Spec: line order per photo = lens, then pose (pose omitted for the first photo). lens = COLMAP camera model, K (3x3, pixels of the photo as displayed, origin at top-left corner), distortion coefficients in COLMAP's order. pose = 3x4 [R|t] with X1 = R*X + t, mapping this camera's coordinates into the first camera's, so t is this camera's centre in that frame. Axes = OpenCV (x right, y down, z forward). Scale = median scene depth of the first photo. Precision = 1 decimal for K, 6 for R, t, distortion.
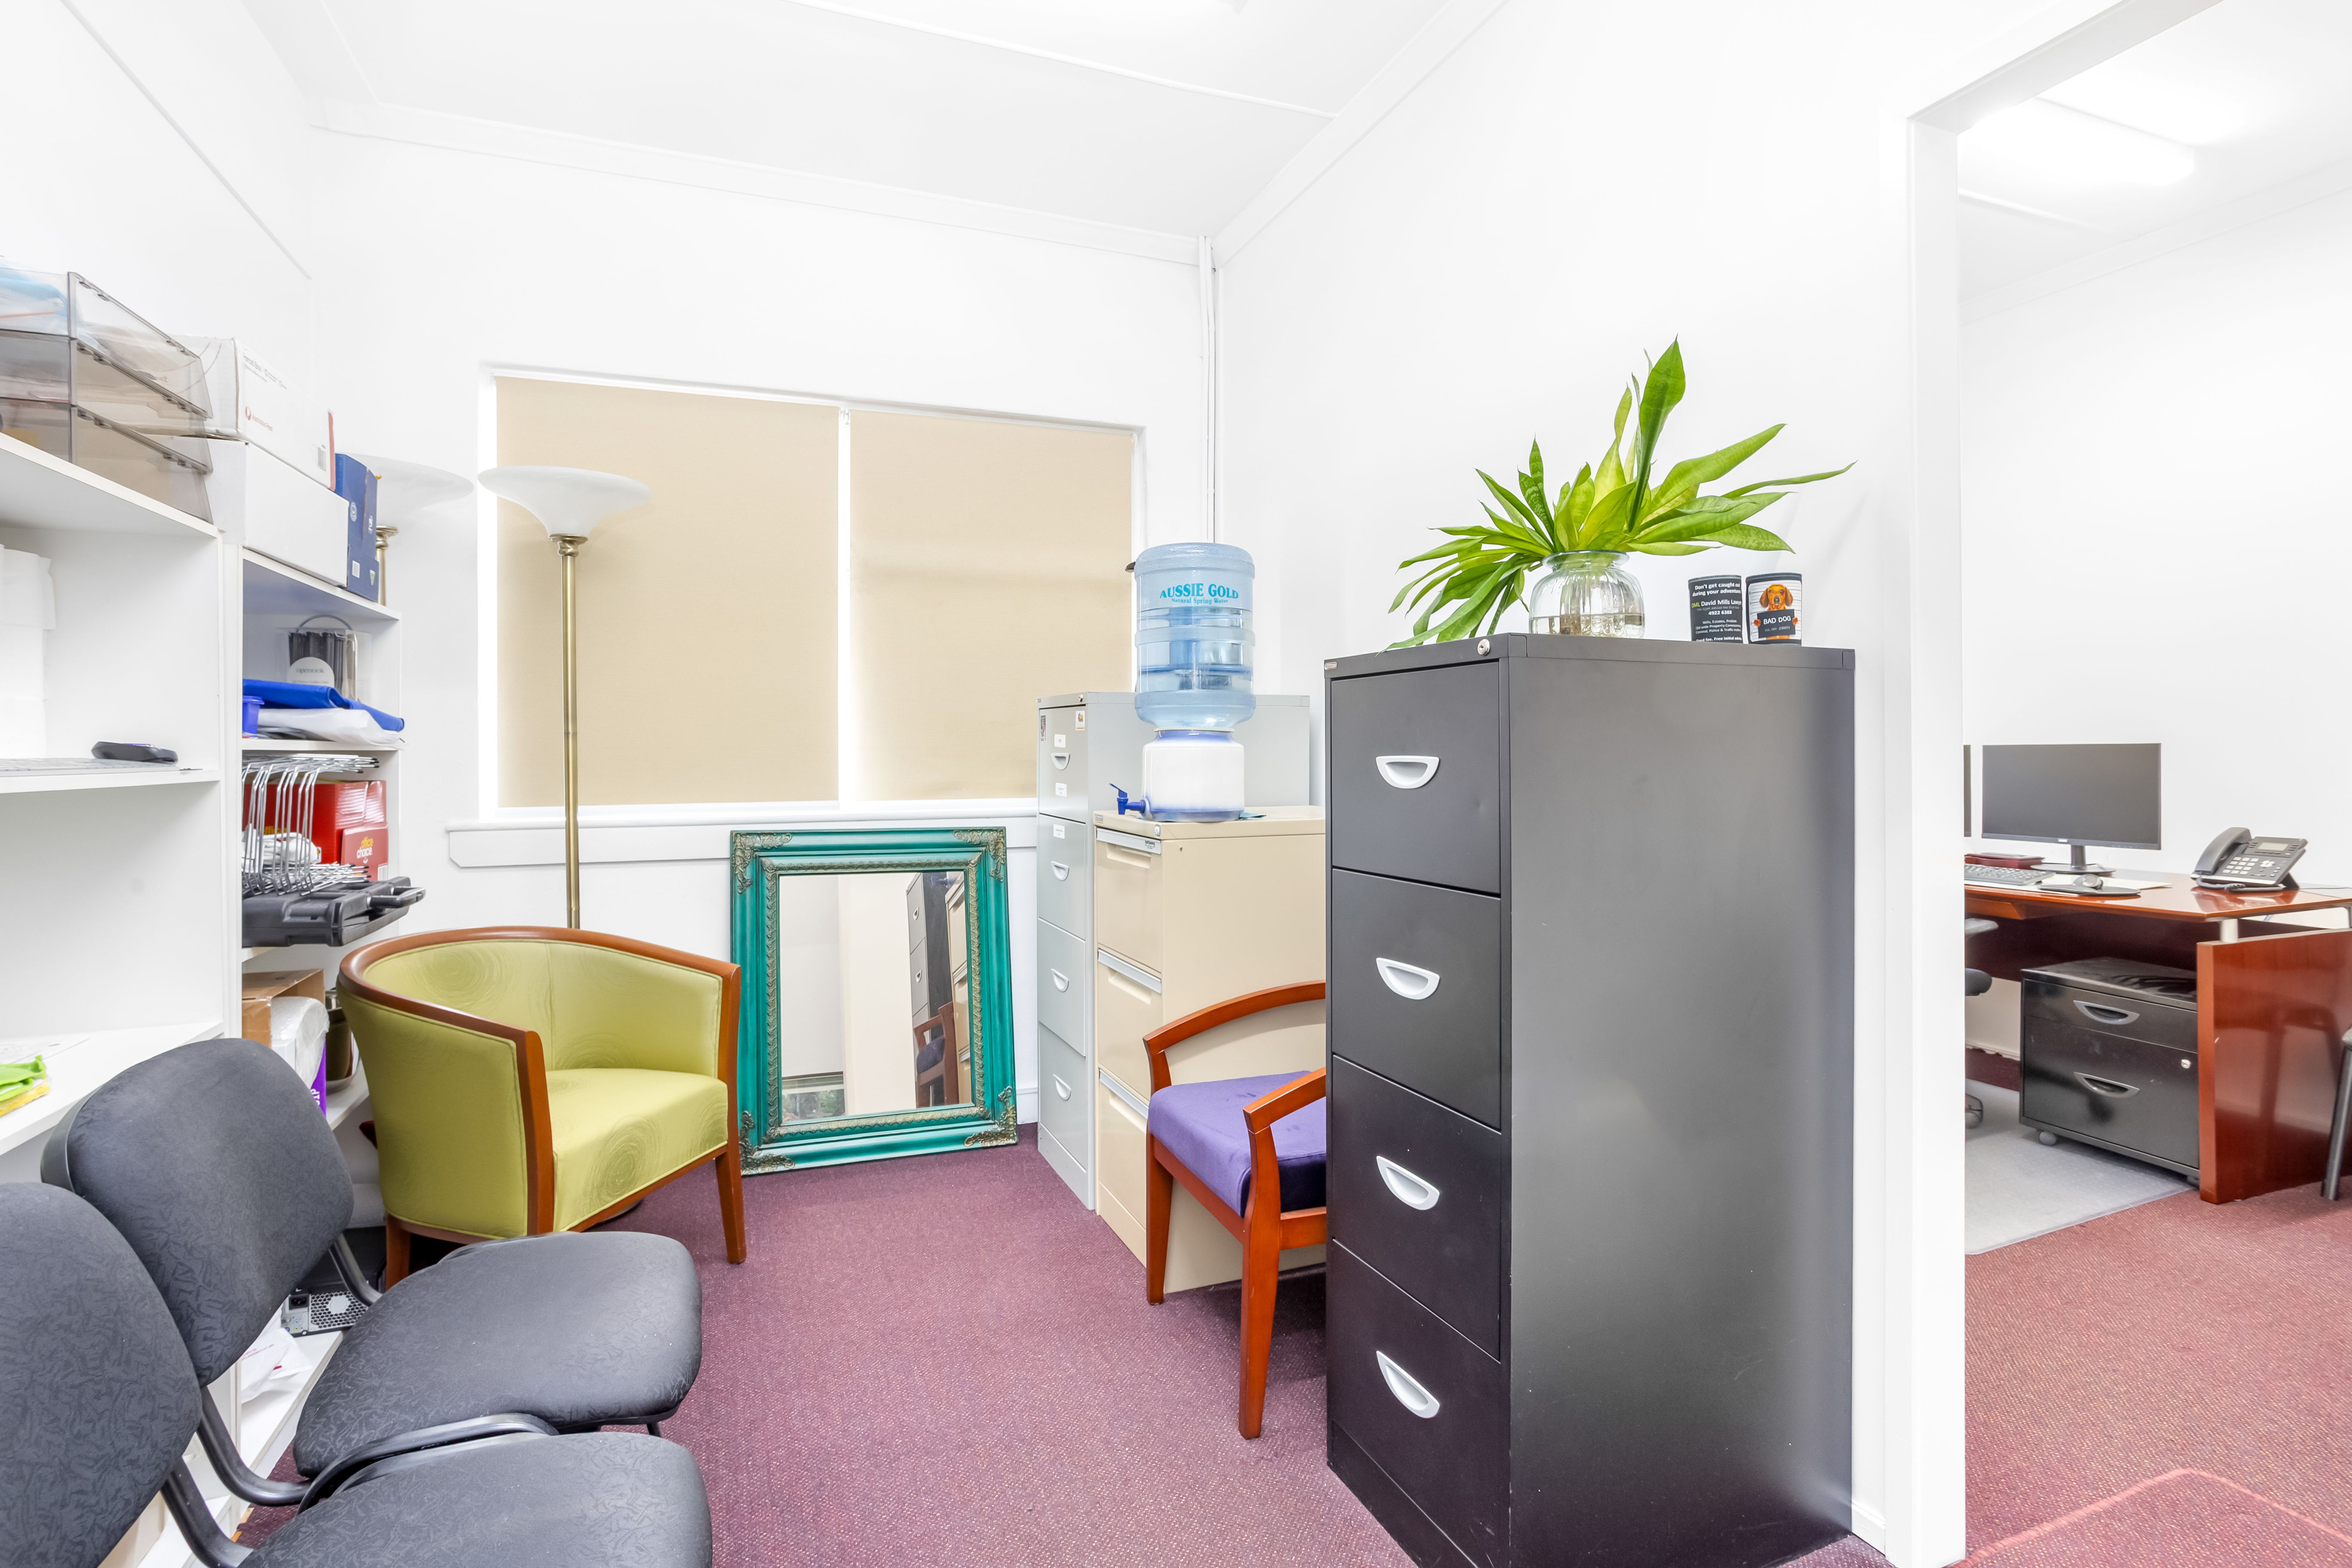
lens RADIAL K [[1135.2, 0, 1150.5], [0, 1135.2, 746.8], [0, 0, 1]] dist [0.004462, 0.001279]
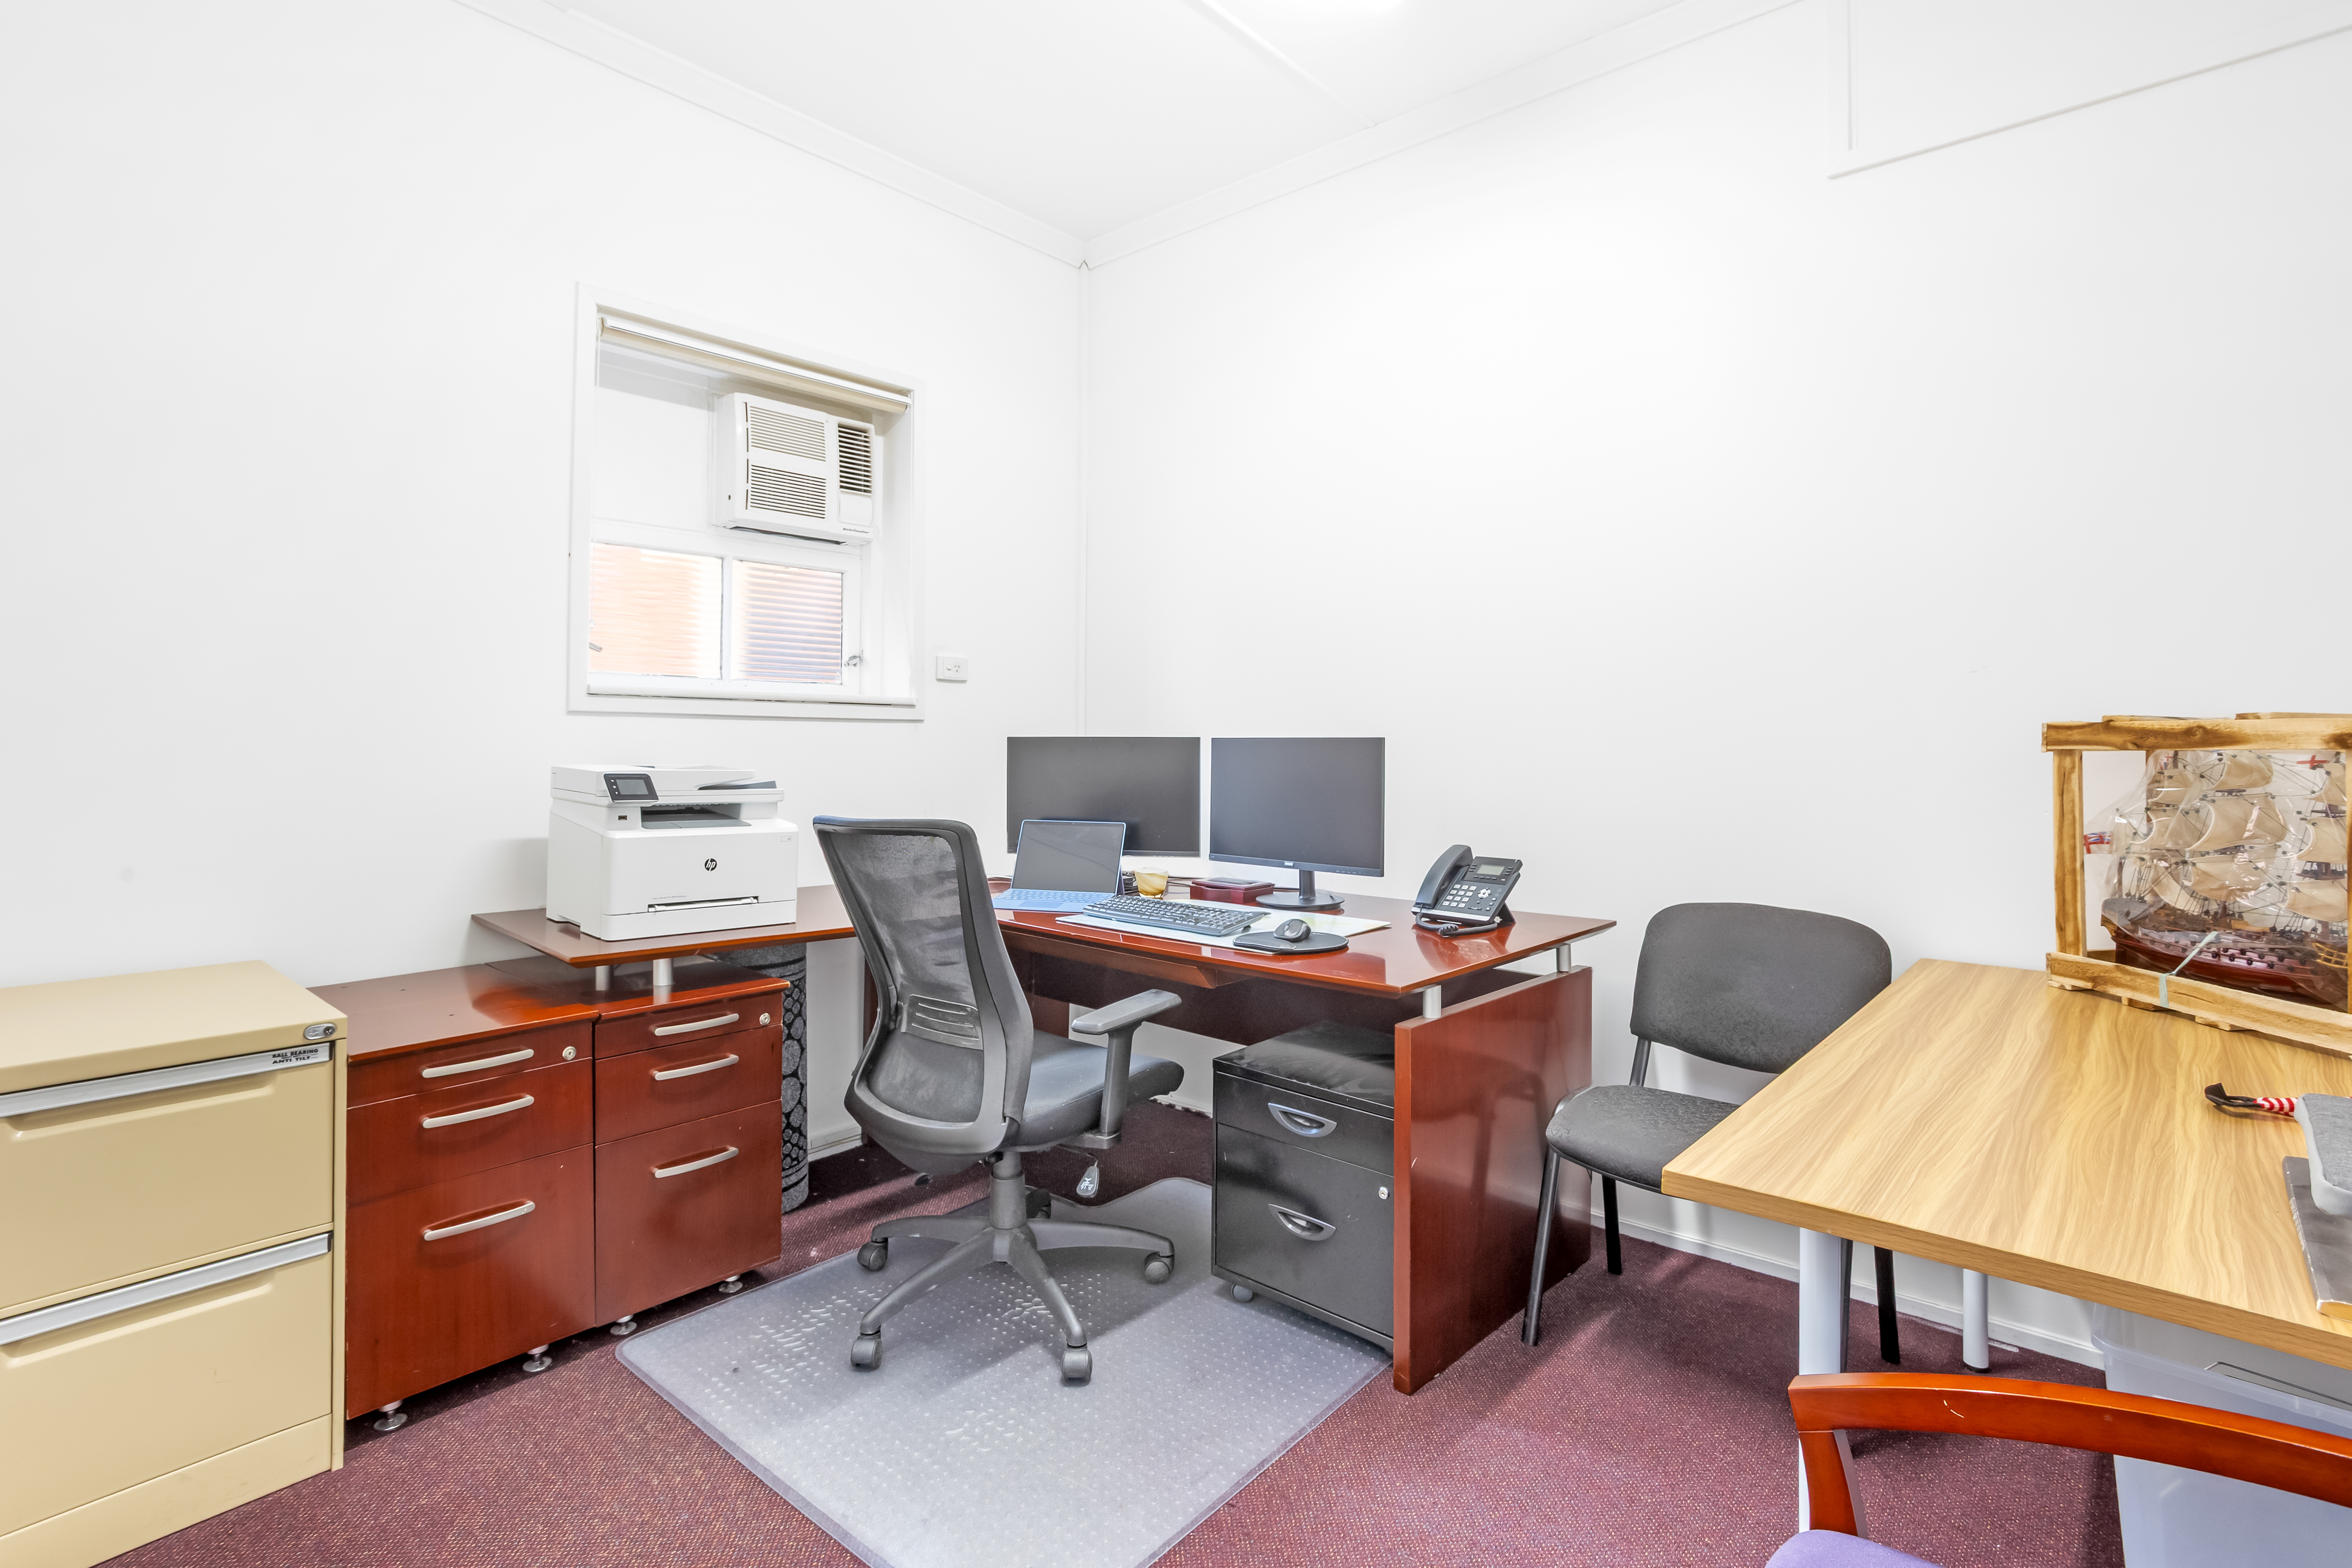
lens RADIAL K [[1135.2, 0, 1180.6], [0, 1135.2, 775.0], [0, 0, 1]] dist [0.004462, 0.001279]
pose [[0.885642, 0.006534, 0.464322, 0.426211], [-0.017333, 0.999669, 0.018992, 0.010532], [-0.464045, -0.024868, 0.885463, 0.404047]]
